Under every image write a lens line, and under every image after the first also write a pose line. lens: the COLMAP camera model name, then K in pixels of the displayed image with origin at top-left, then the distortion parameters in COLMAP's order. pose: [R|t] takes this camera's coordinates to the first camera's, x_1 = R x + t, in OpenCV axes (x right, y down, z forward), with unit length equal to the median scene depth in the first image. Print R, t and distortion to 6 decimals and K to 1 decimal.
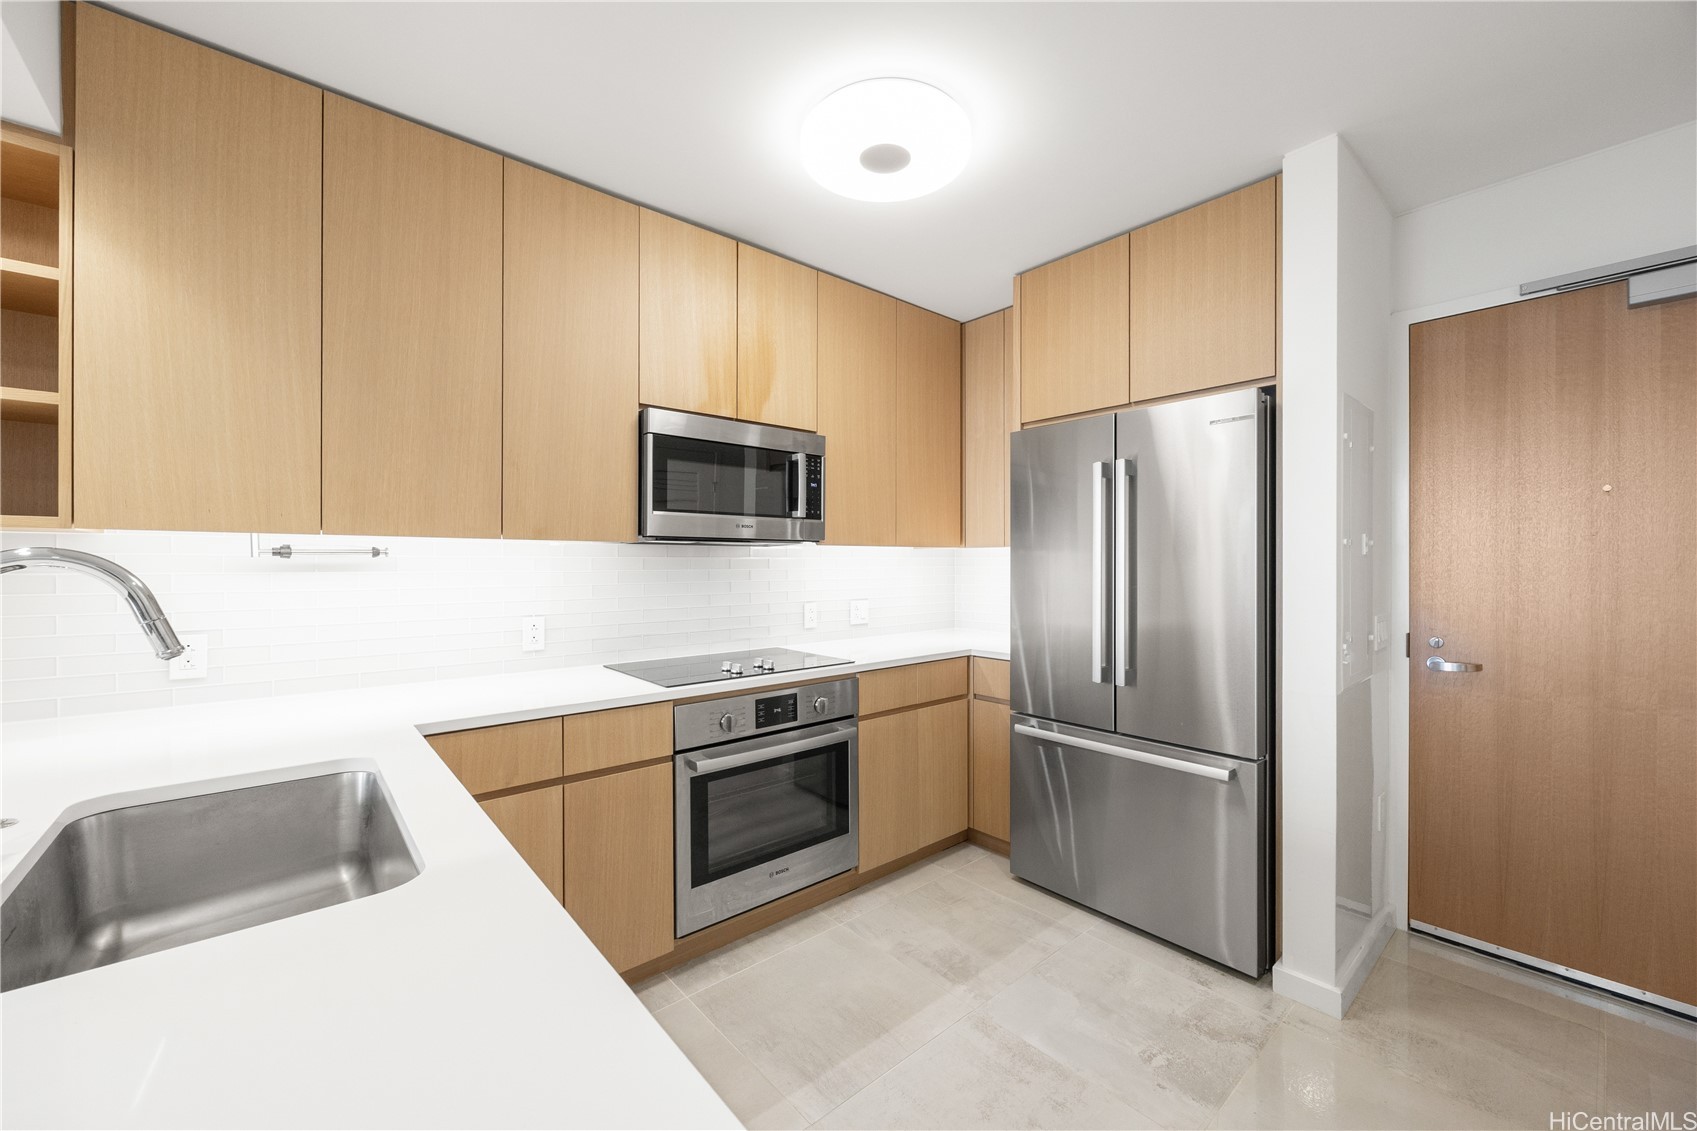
lens RADIAL K [[679.0, 0, 839.1], [0, 679.0, 561.7], [0, 0, 1]] dist [0.001123, -0.000474]
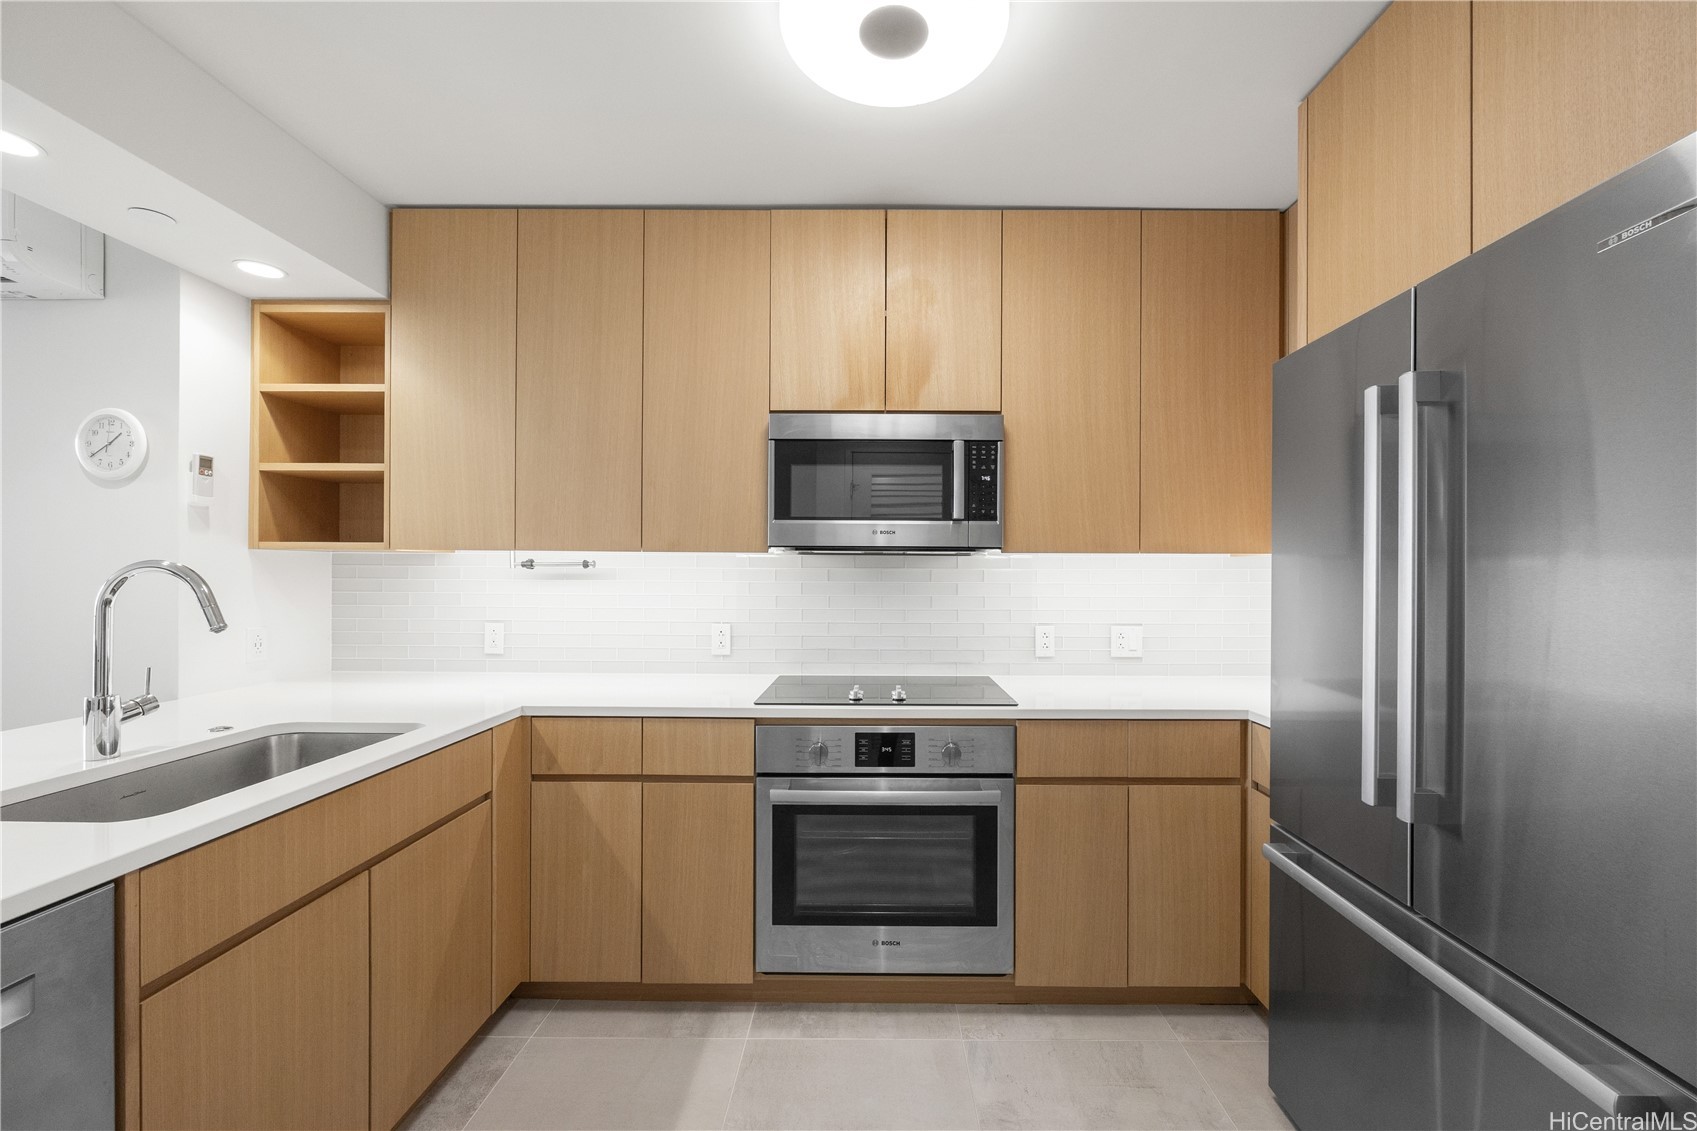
lens RADIAL K [[679.0, 0, 849.8], [0, 679.0, 570.2], [0, 0, 1]] dist [0.001123, -0.000474]
pose [[0.747965, -0.000104, -0.663738, 0.427015], [-0.004141, 0.999980, -0.004823, 0.000632], [0.663725, 0.006356, 0.747949, 0.333539]]
